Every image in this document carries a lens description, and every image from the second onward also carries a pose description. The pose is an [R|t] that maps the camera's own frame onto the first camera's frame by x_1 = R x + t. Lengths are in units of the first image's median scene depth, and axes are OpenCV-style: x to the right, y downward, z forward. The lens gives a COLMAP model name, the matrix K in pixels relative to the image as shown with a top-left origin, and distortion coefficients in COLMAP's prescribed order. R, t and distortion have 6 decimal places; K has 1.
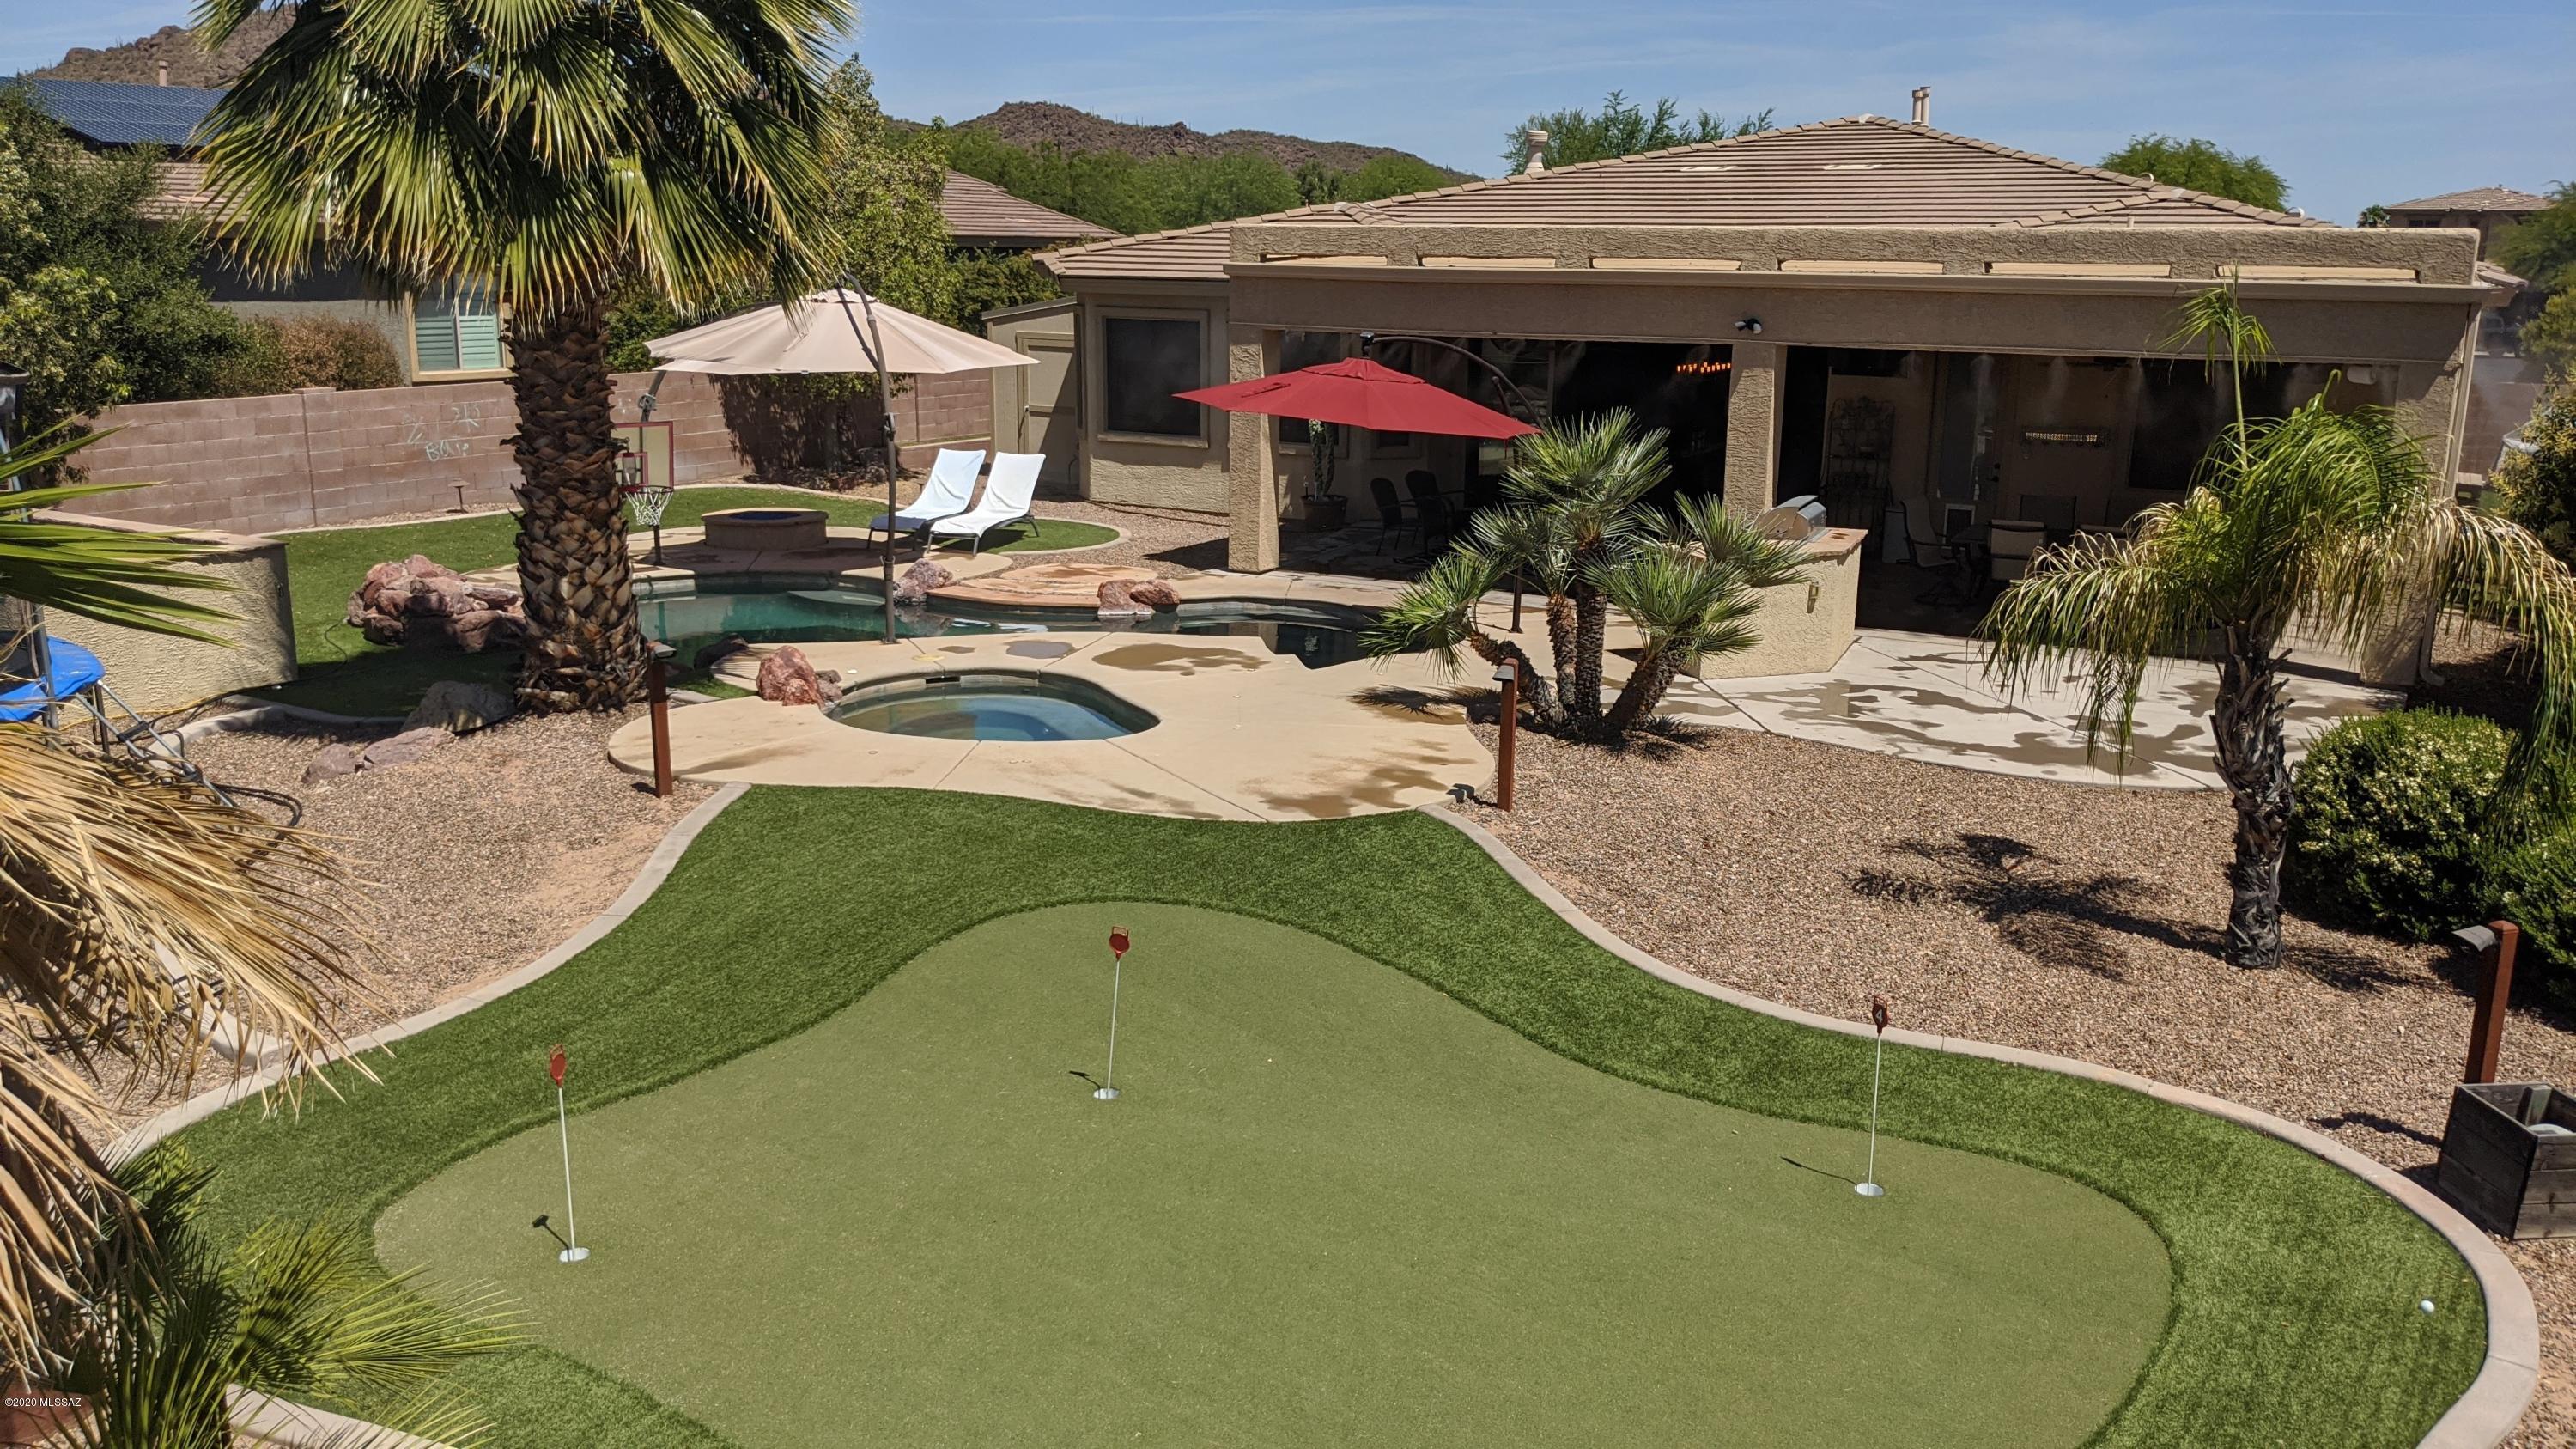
lens RADIAL K [[1951.9, 0, 1288.0], [0, 1951.9, 724.5], [0, 0, 1]] dist [0.000365, -0.000327]
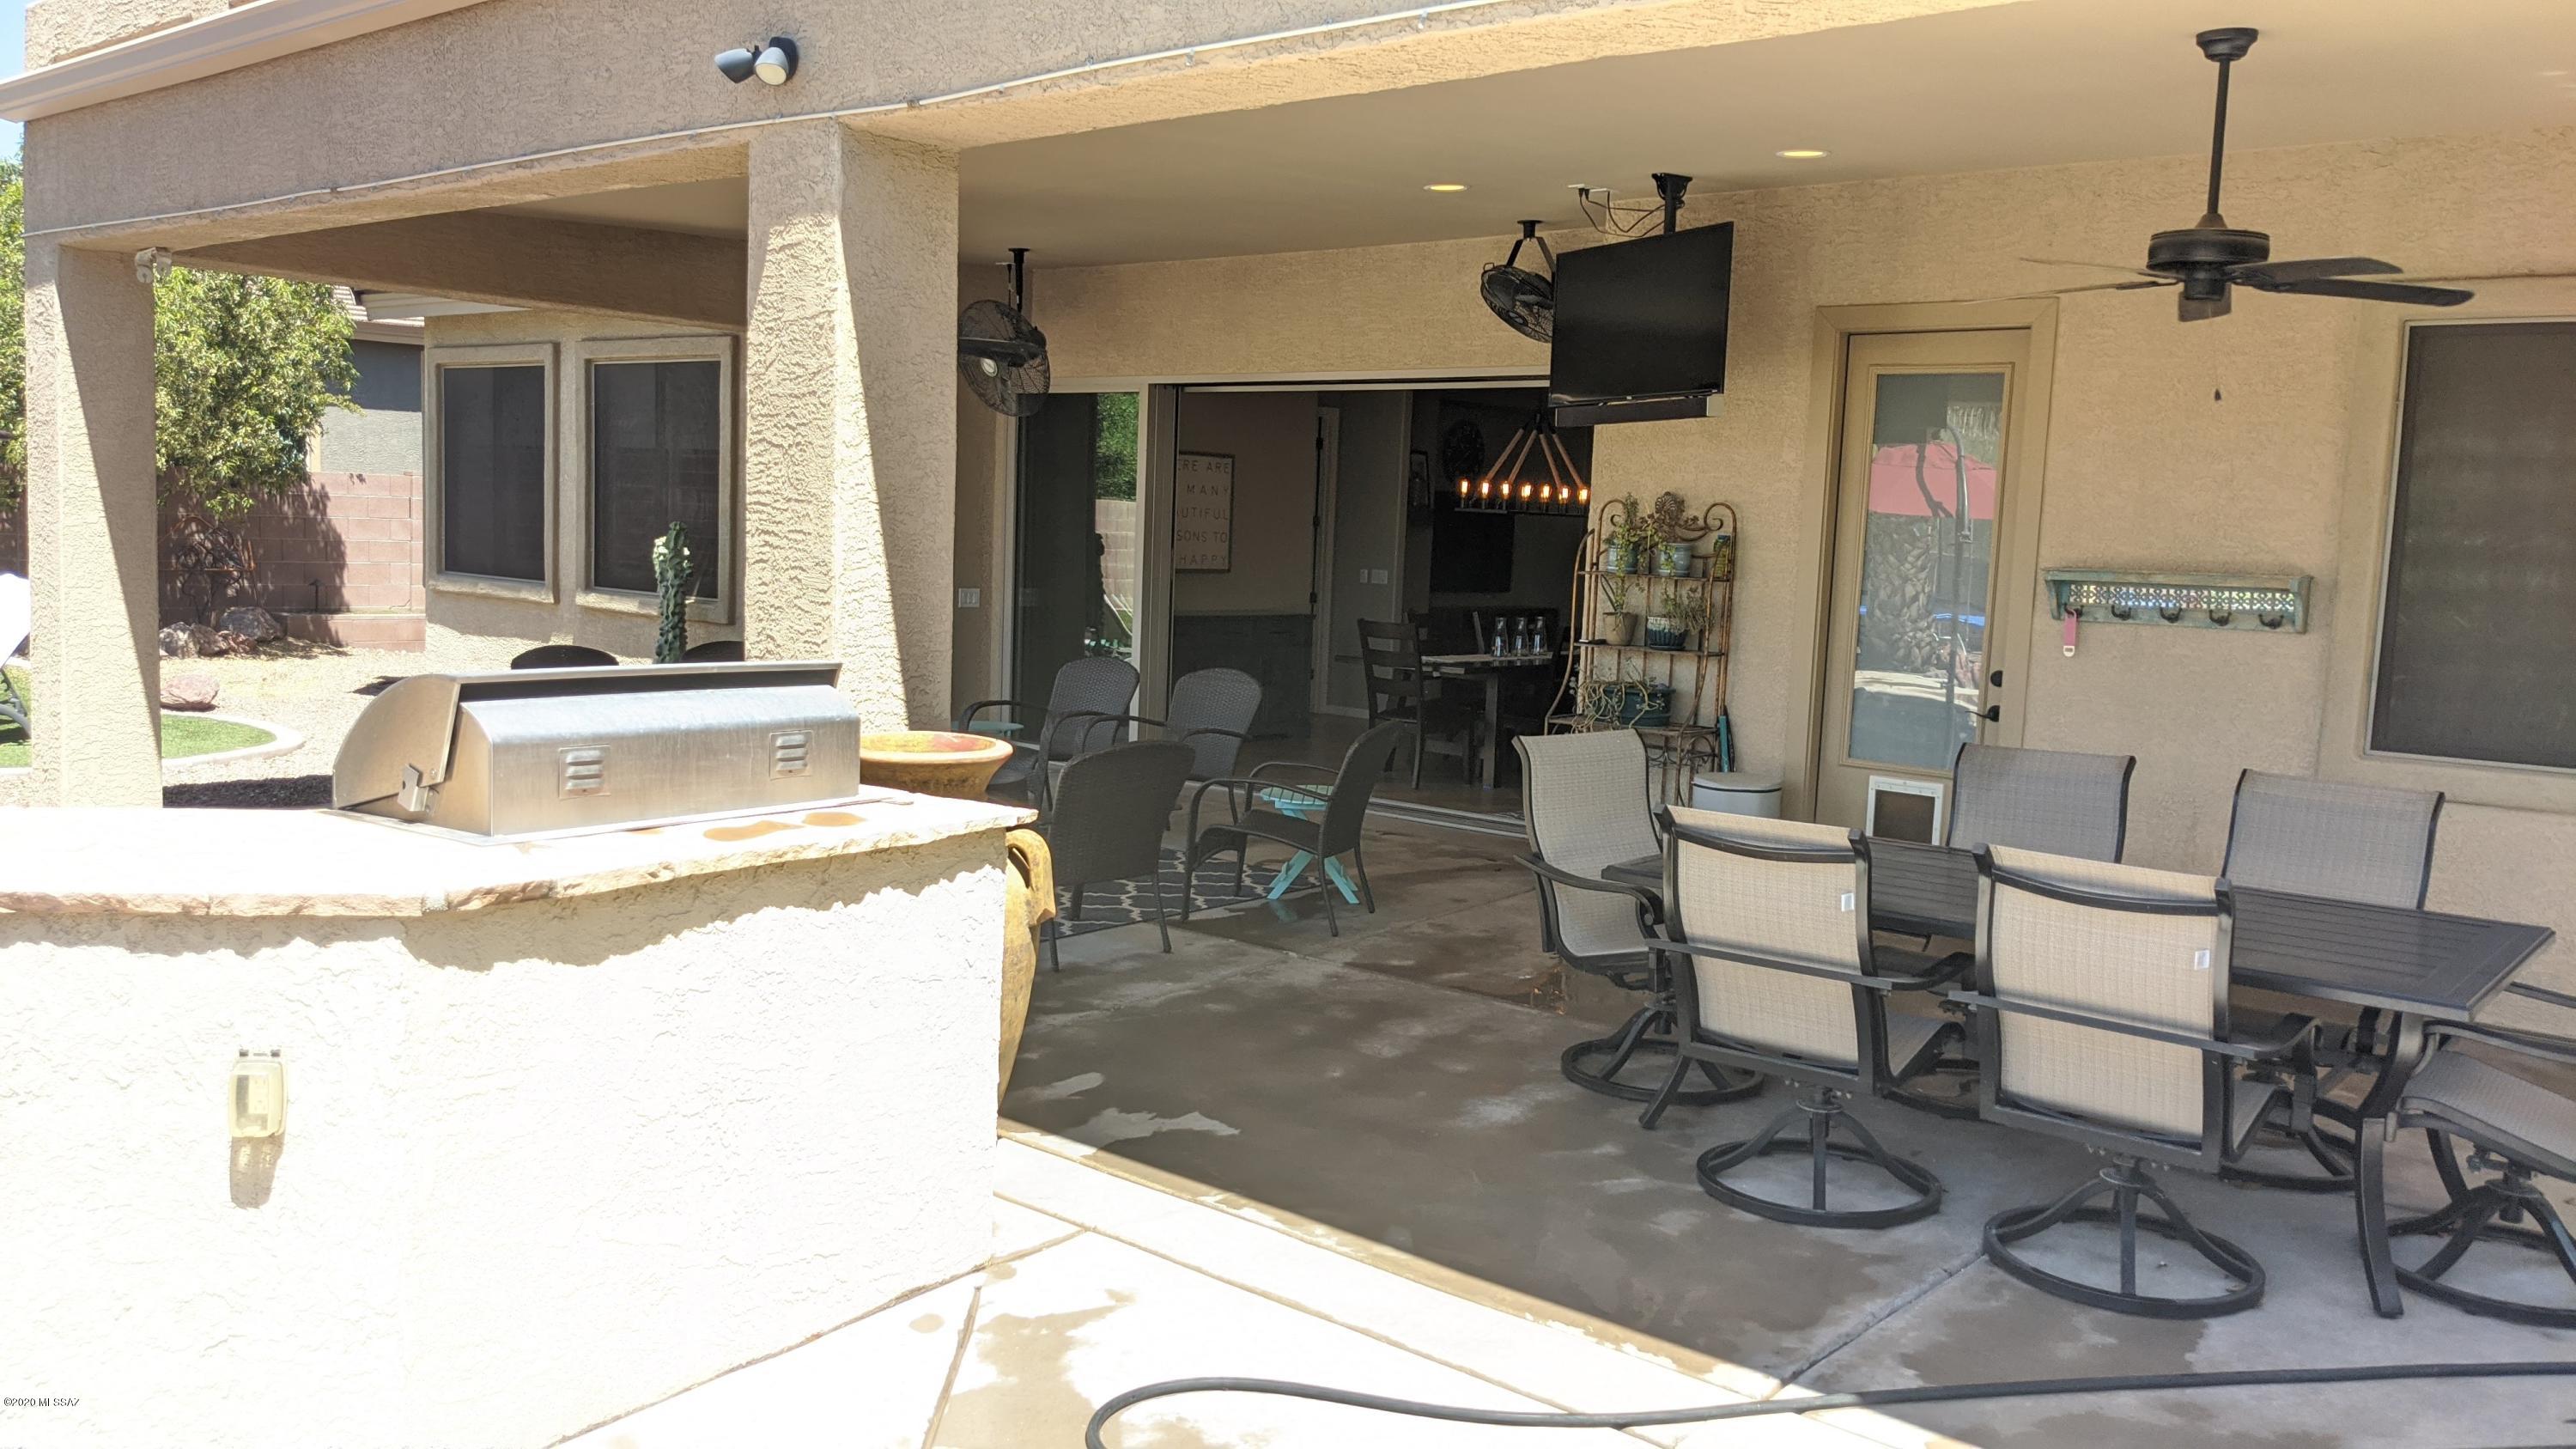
lens RADIAL K [[1951.9, 0, 1288.0], [0, 1951.9, 724.5], [0, 0, 1]] dist [0.000365, -0.000327]
pose [[0.979366, 0.050539, -0.195674, 0.301200], [-0.077378, 0.988219, -0.132045, -0.064661], [0.186696, 0.144462, 0.971738, 0.614280]]
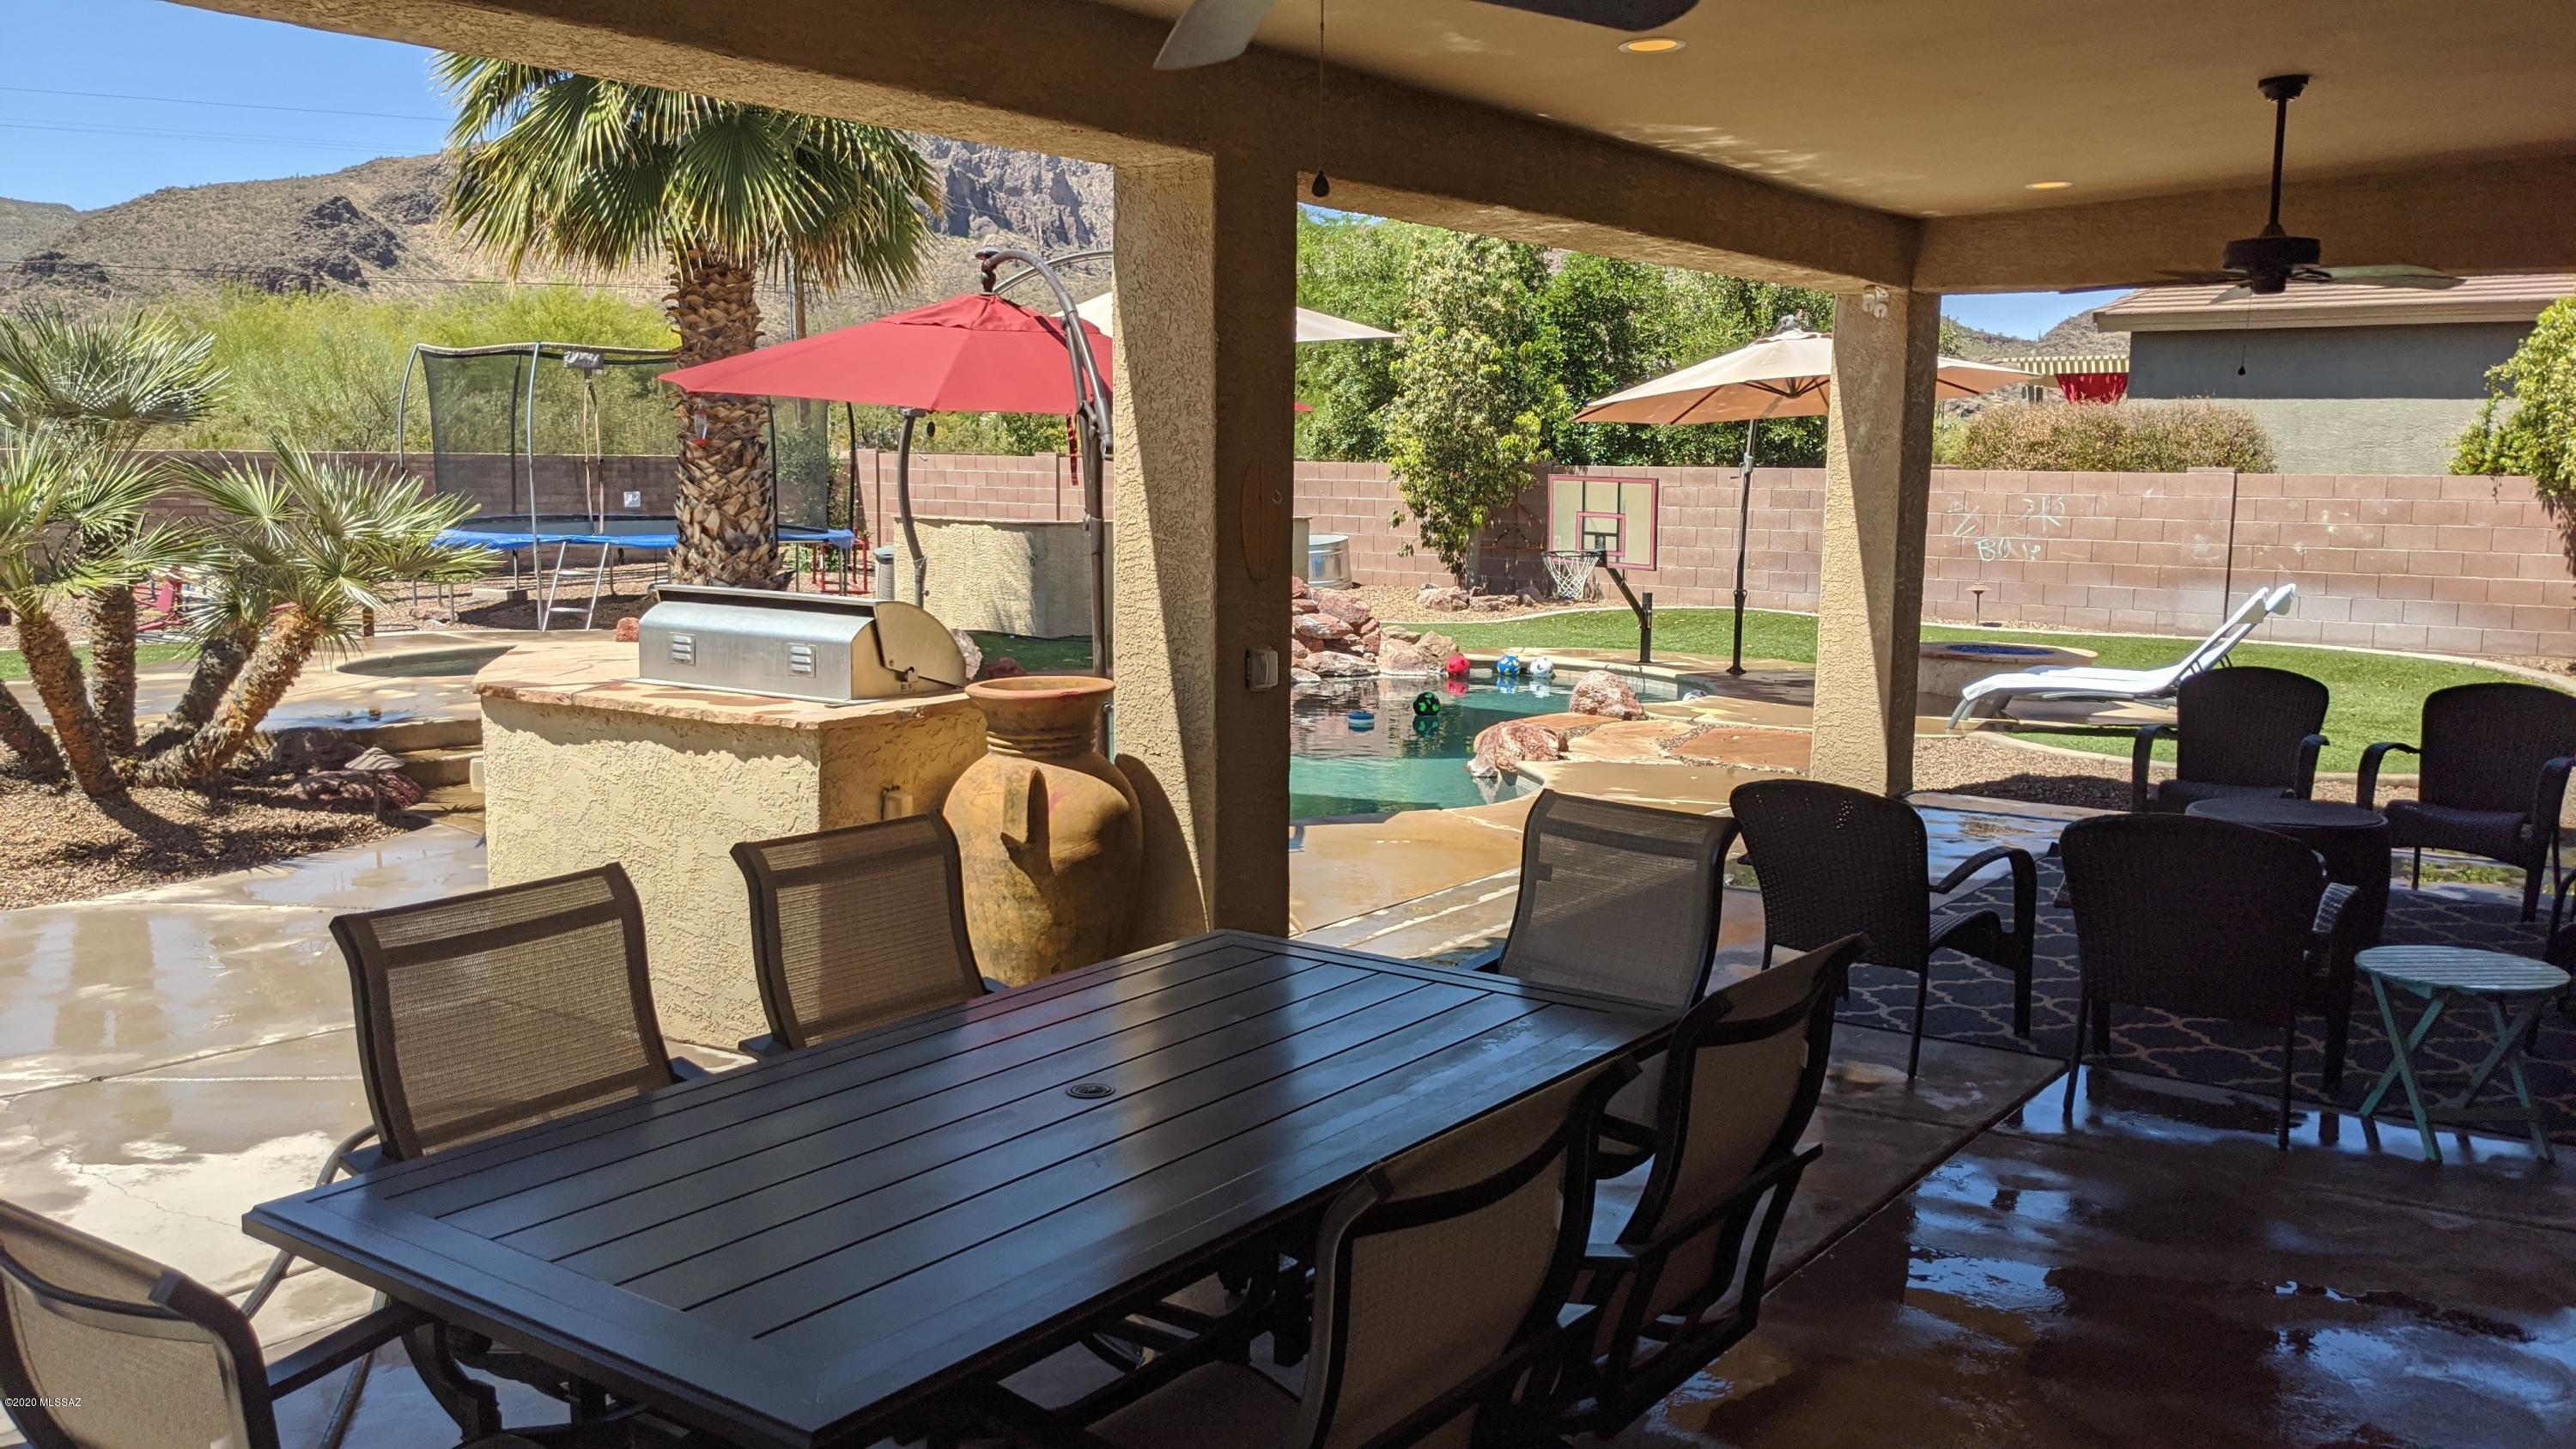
lens RADIAL K [[2057.4, 0, 1288.0], [0, 2057.4, 724.5], [0, 0, 1]] dist [0.002933, 0.000160]
pose [[-0.145857, 0.112531, -0.982885, 0.483827], [-0.244023, 0.958720, 0.145976, -0.130962], [0.958738, 0.261138, -0.112376, 0.882164]]
